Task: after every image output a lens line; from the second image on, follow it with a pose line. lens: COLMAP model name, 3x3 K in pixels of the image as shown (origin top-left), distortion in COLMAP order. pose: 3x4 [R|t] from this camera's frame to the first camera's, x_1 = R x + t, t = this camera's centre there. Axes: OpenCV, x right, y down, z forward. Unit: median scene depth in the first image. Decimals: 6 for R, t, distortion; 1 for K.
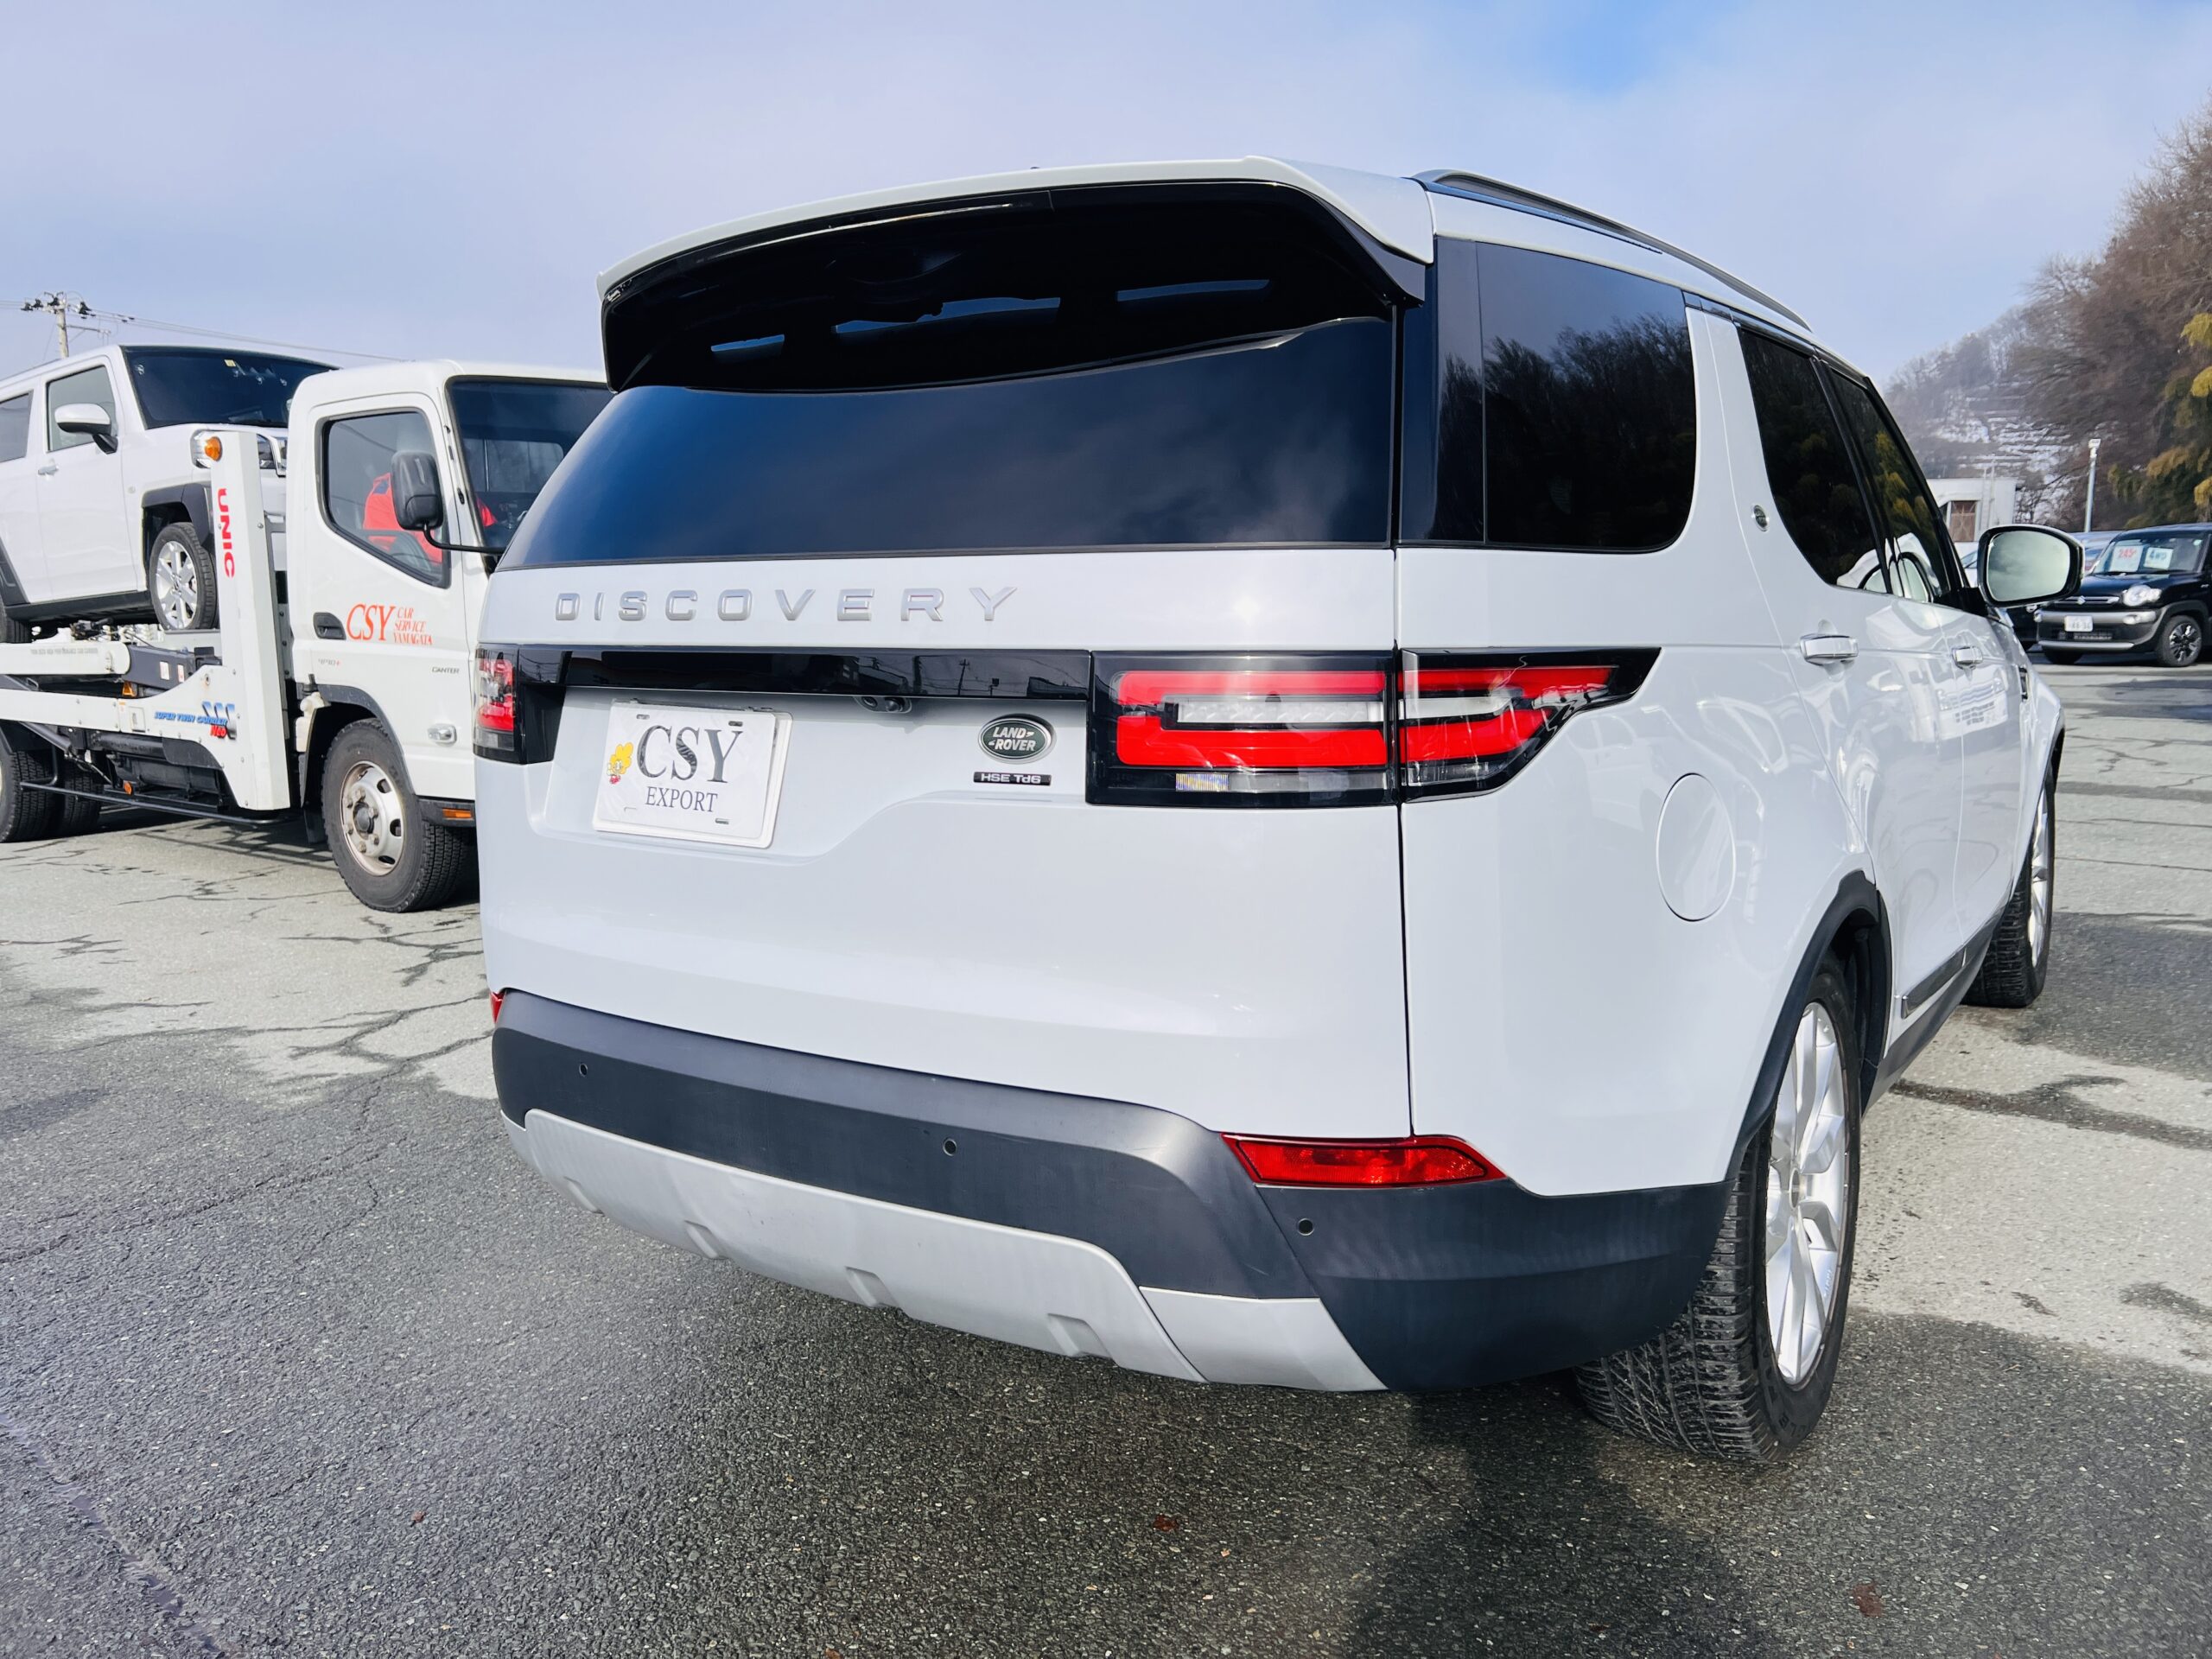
lens RADIAL K [[1754.1, 0, 1106.4], [0, 1754.1, 839.0], [0, 0, 1]] dist [0.002666, 0.001952]
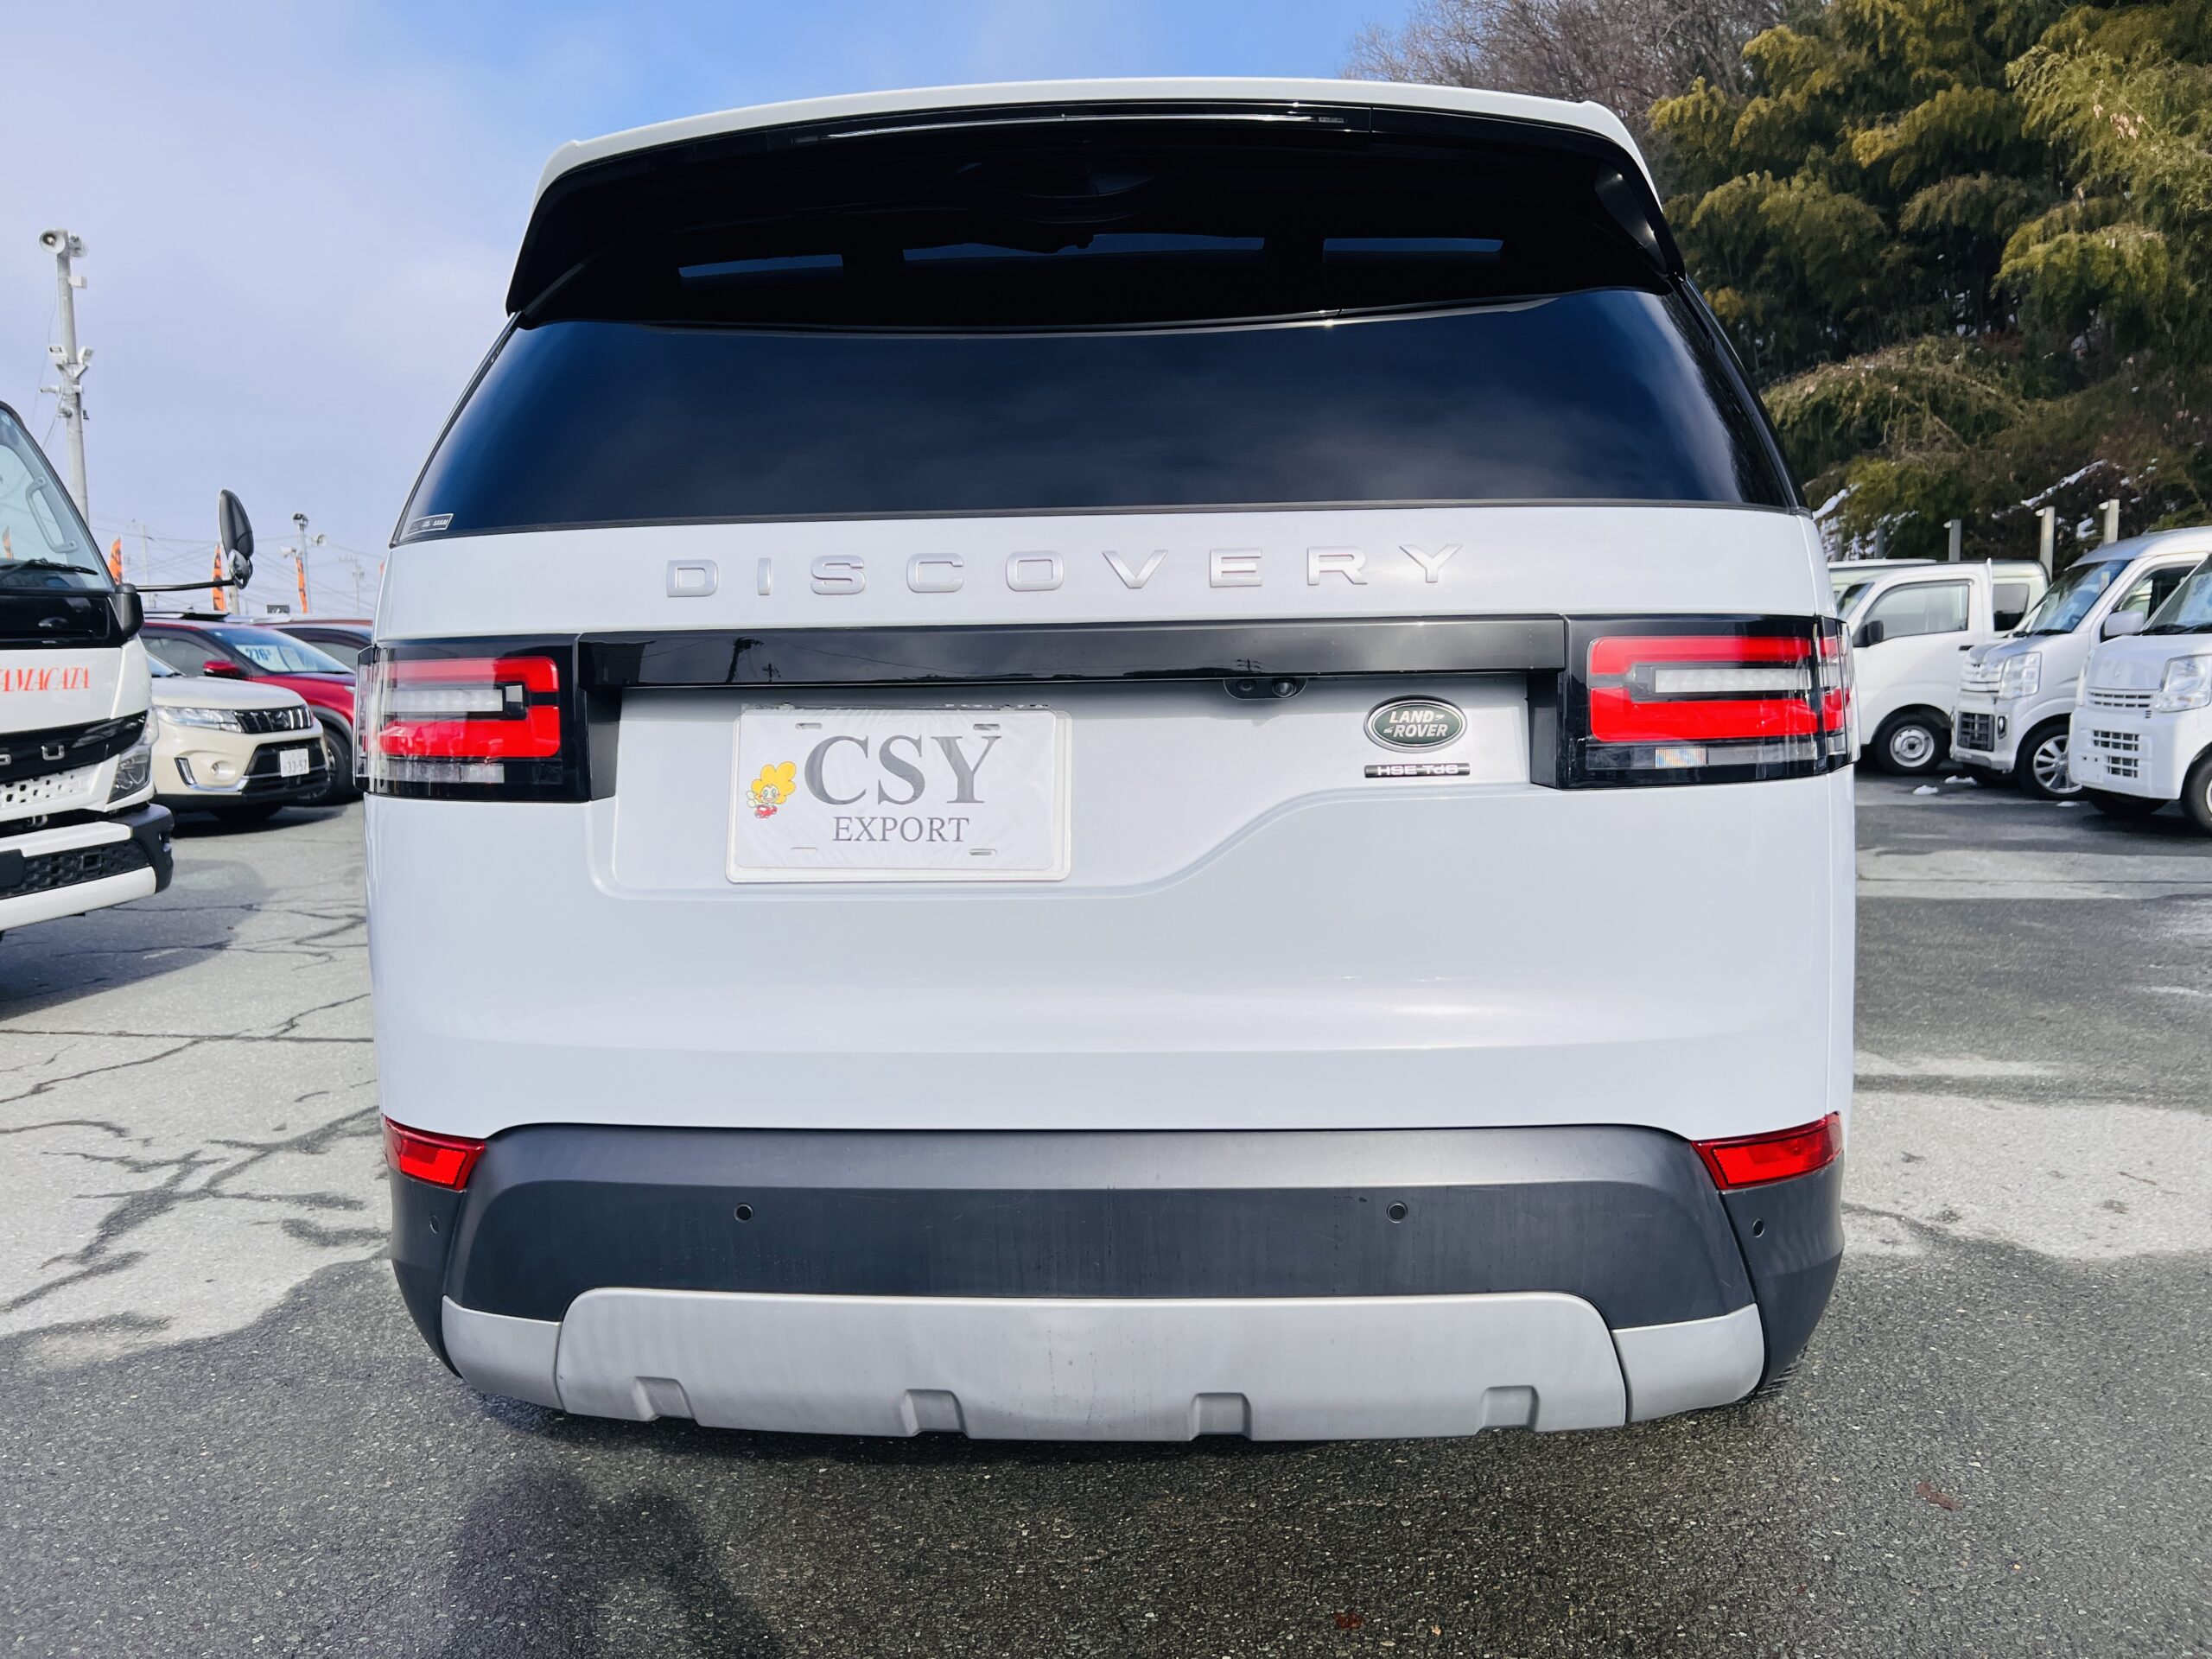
lens RADIAL K [[1697.3, 0, 1106.0], [0, 1697.3, 829.5], [0, 0, 1]] dist [0.061536, -0.089766]
pose [[0.856010, -0.053166, 0.514219, -0.554386], [0.080603, 0.996259, -0.031172, 0.007760], [-0.510638, 0.068131, 0.857092, 0.324705]]
